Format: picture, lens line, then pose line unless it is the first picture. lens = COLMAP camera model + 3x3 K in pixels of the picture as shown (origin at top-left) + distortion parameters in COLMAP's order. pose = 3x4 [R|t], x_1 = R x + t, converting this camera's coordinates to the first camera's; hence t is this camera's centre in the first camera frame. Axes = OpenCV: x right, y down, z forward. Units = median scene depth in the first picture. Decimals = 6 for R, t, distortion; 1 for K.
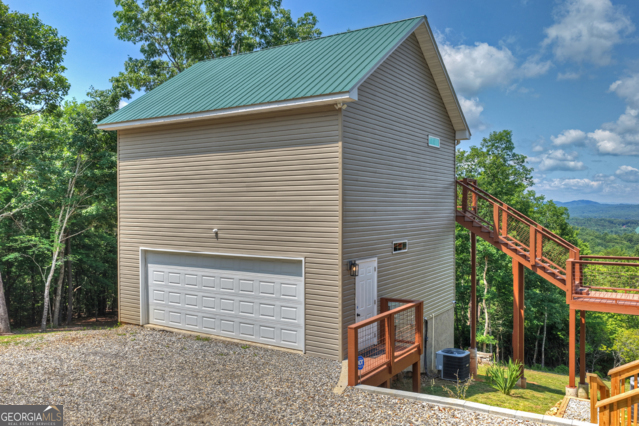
lens RADIAL K [[526.1, 0, 319.5], [0, 526.1, 213.0], [0, 0, 1]] dist [-0.006093, -0.001129]
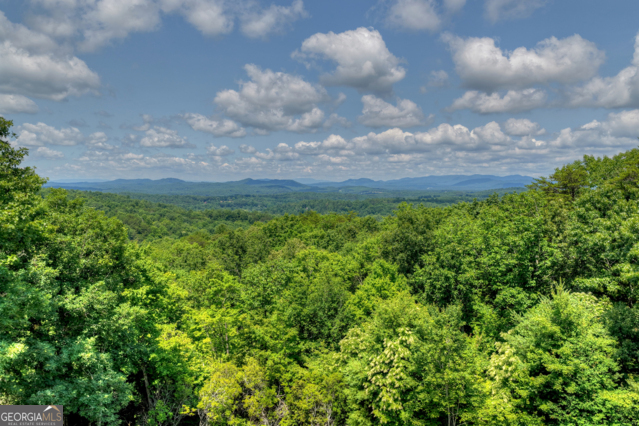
lens RADIAL K [[526.1, 0, 319.5], [0, 526.1, 213.0], [0, 0, 1]] dist [-0.006093, -0.001129]
pose [[0.738785, -0.031258, 0.673216, 0.781927], [0.002339, 0.999037, 0.043820, -0.137844], [-0.673937, -0.030799, 0.738146, 1.385912]]
